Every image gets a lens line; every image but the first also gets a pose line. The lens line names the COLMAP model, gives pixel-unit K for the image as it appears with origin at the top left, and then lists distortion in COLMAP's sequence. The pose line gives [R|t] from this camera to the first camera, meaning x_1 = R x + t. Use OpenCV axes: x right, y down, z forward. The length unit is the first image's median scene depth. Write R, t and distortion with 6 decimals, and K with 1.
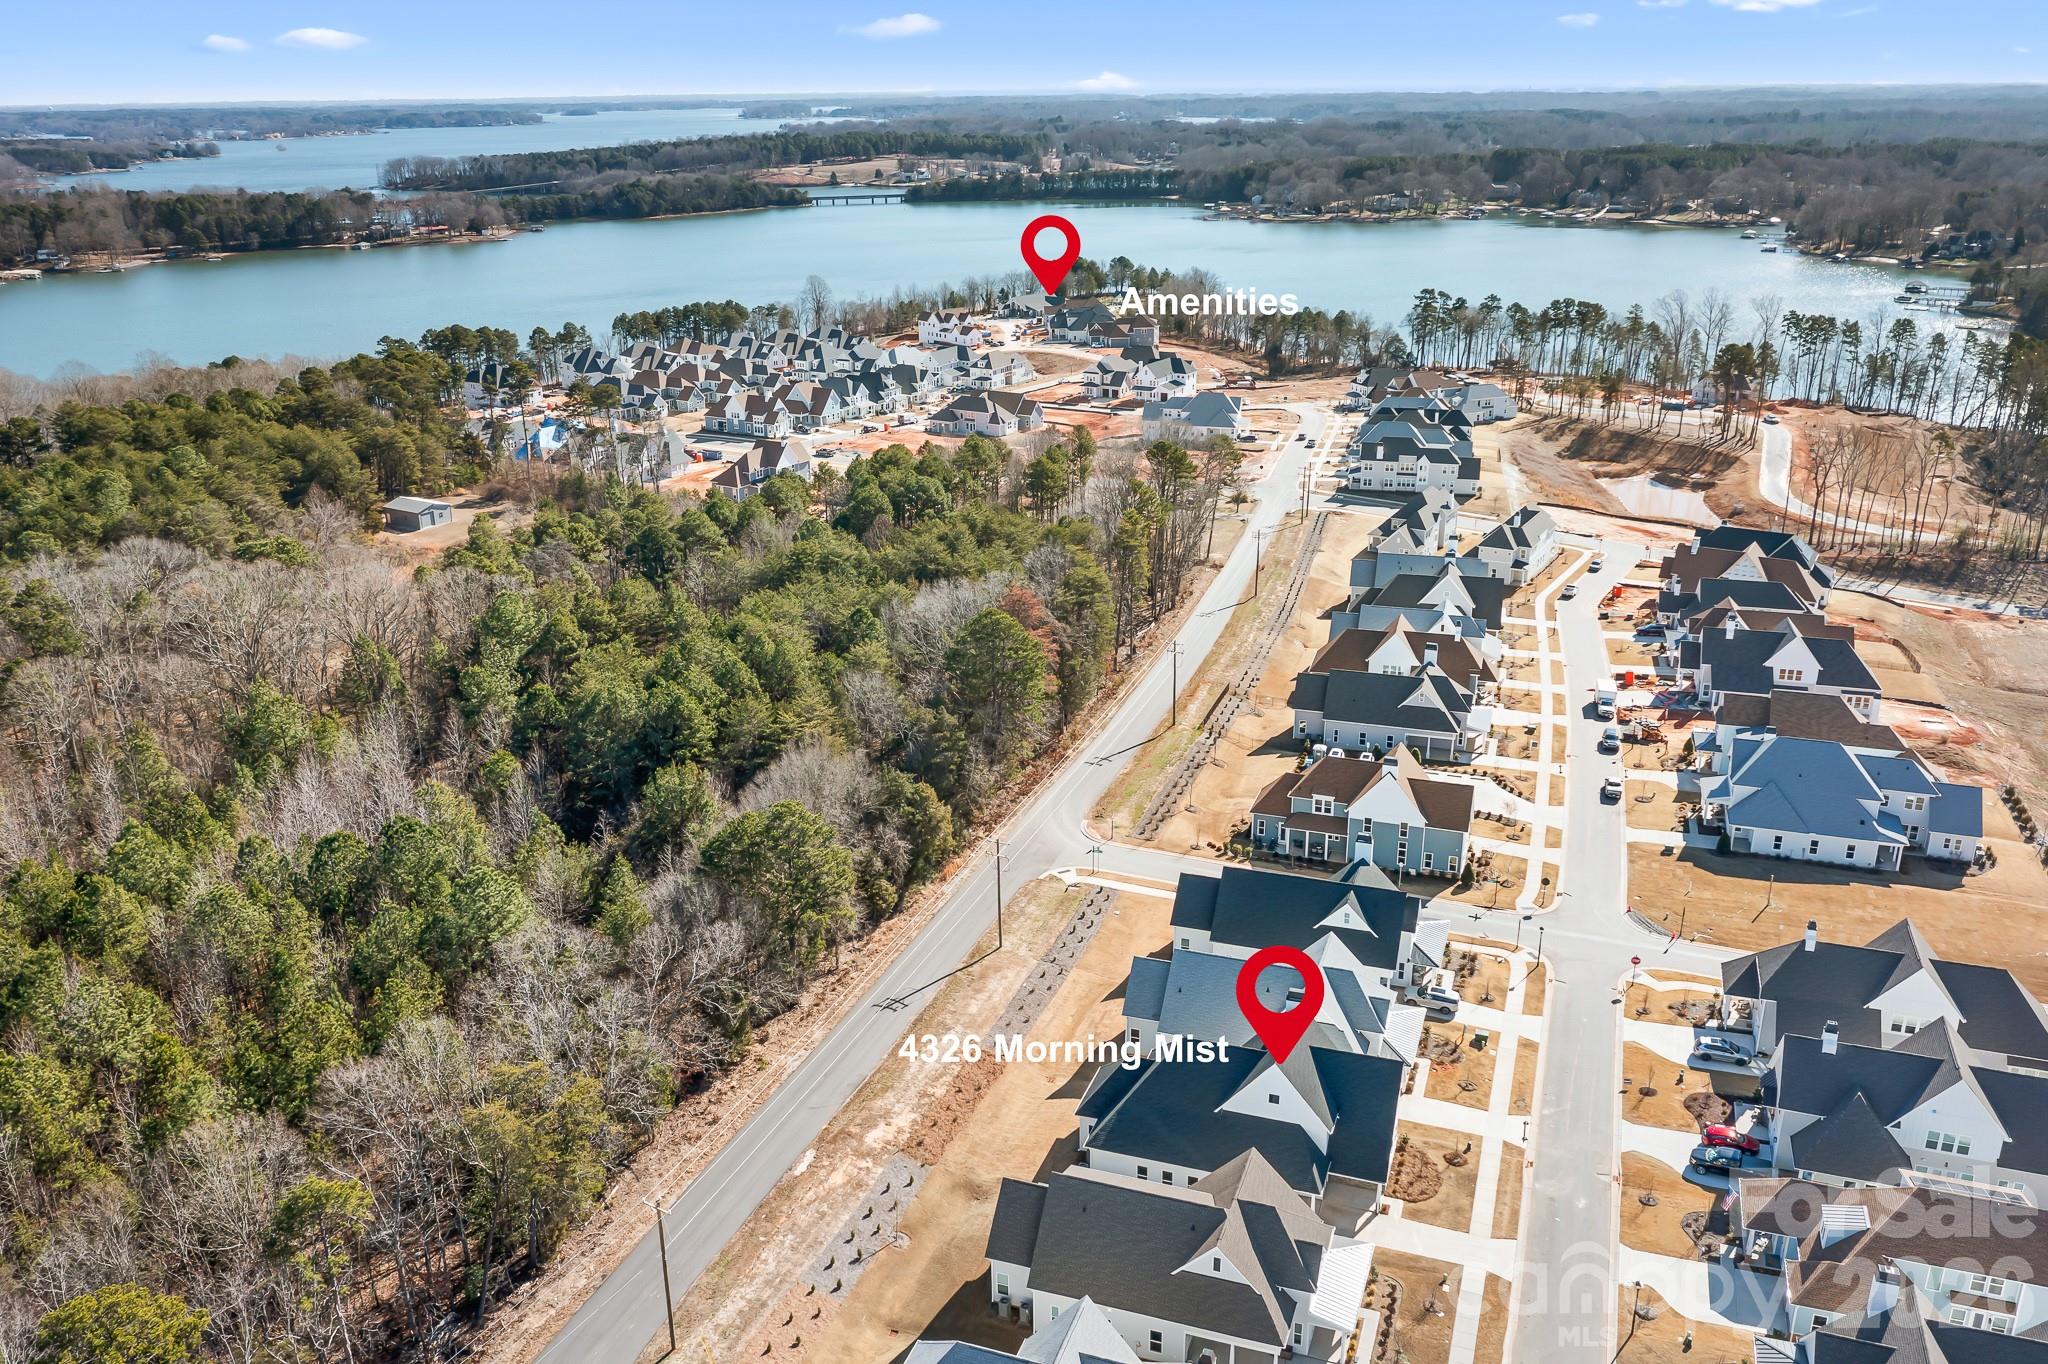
lens RADIAL K [[1615.4, 0, 1024.0], [0, 1615.4, 682.0], [0, 0, 1]] dist [-0.006611, -0.002721]
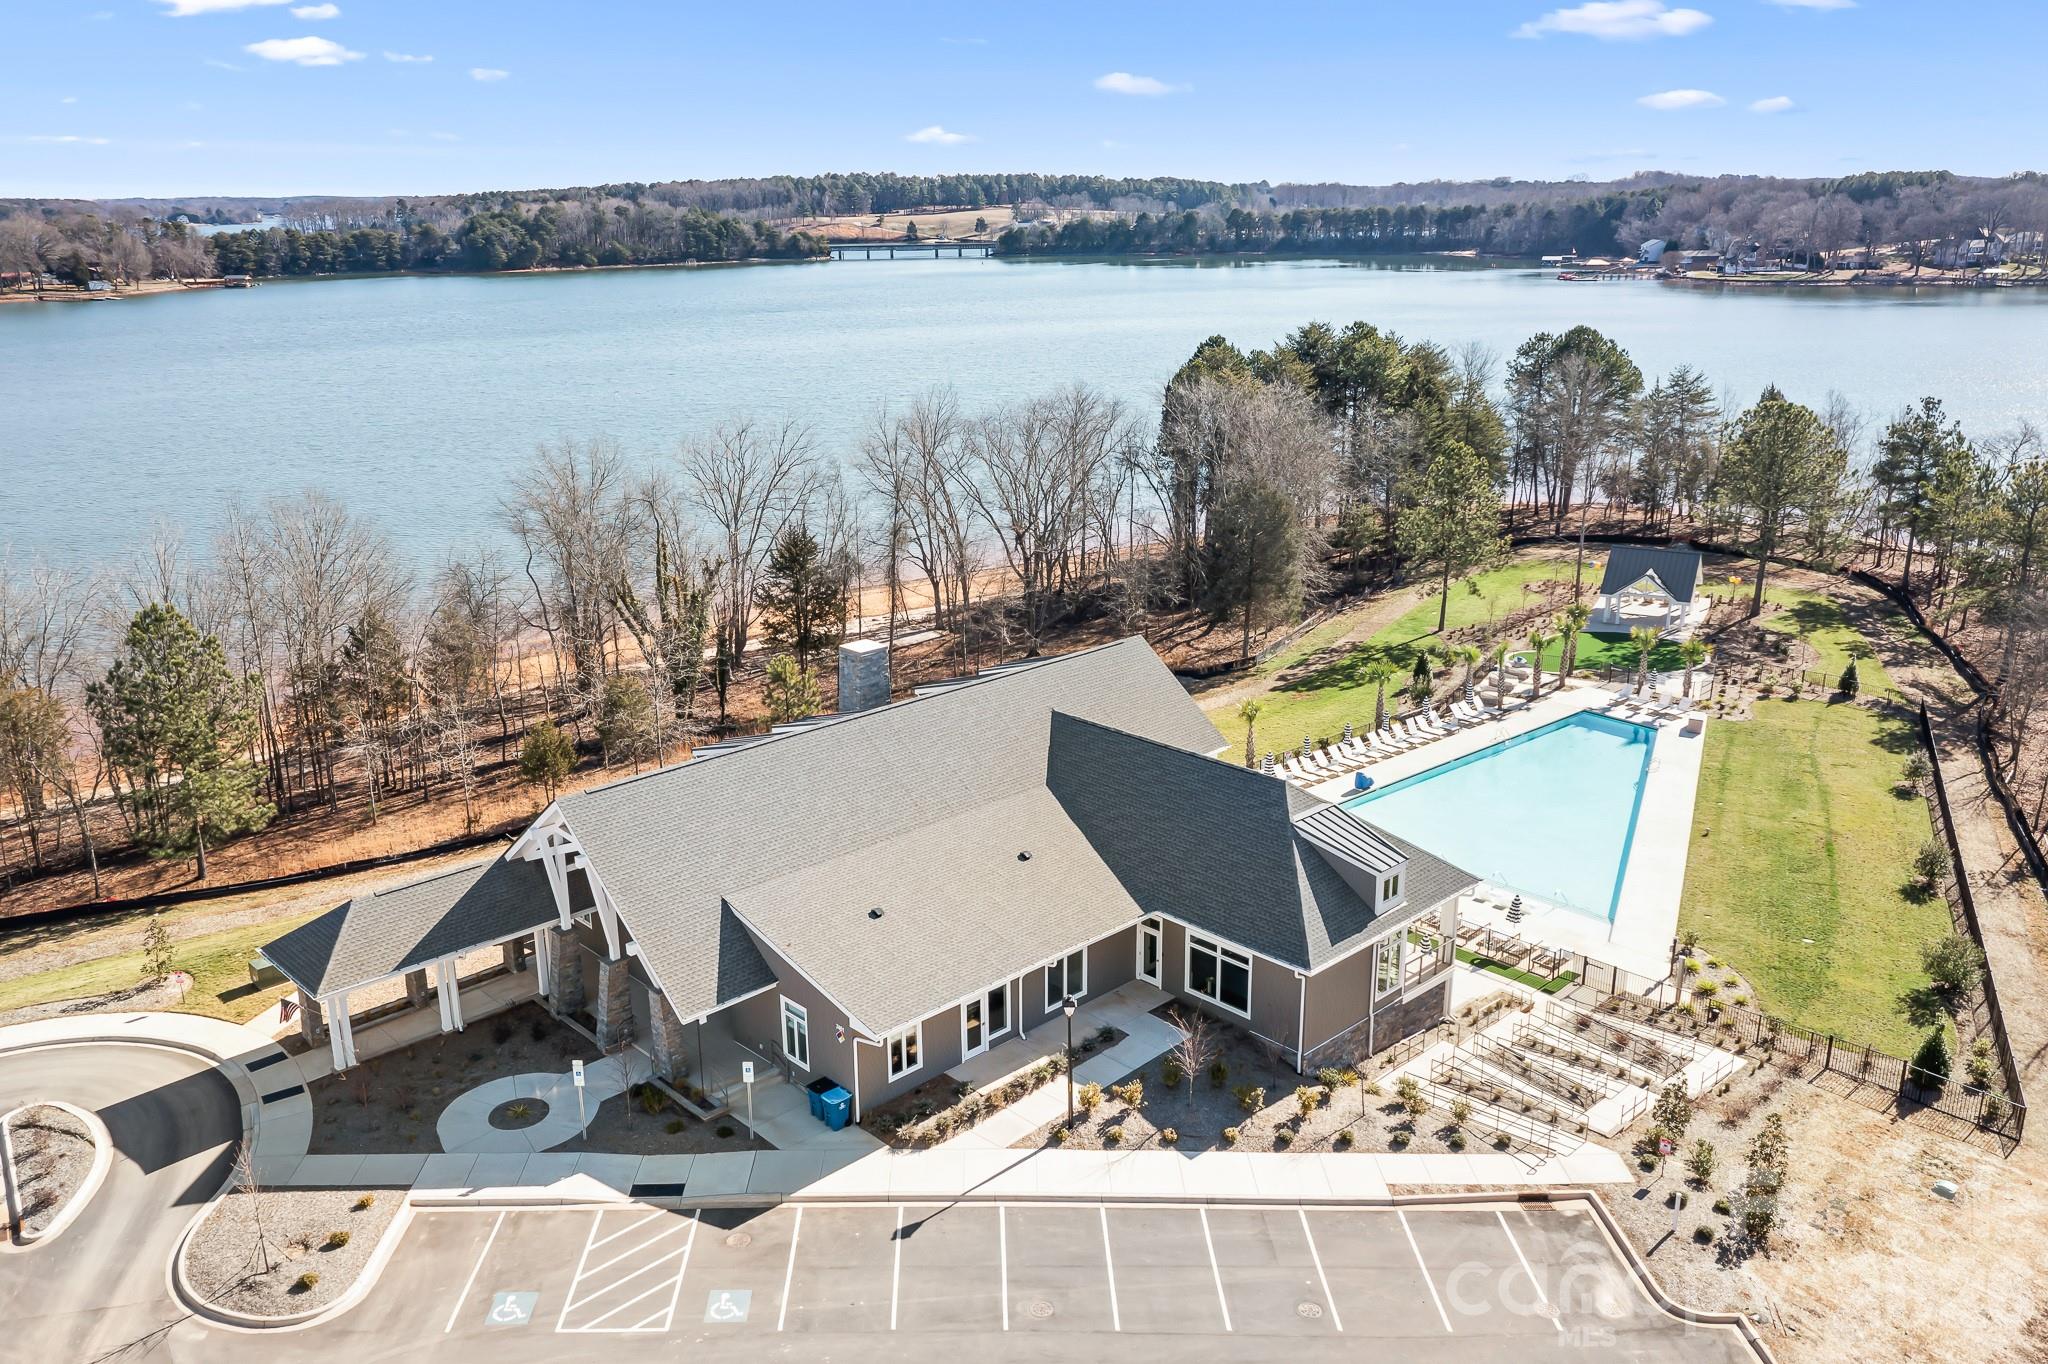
lens RADIAL K [[1615.4, 0, 1024.0], [0, 1615.4, 682.0], [0, 0, 1]] dist [-0.006611, -0.002721]
pose [[0.992579, 0.037510, -0.115675, 0.010746], [-0.044424, 0.997340, -0.057781, -0.118482], [0.113200, 0.062491, 0.991605, 0.459755]]
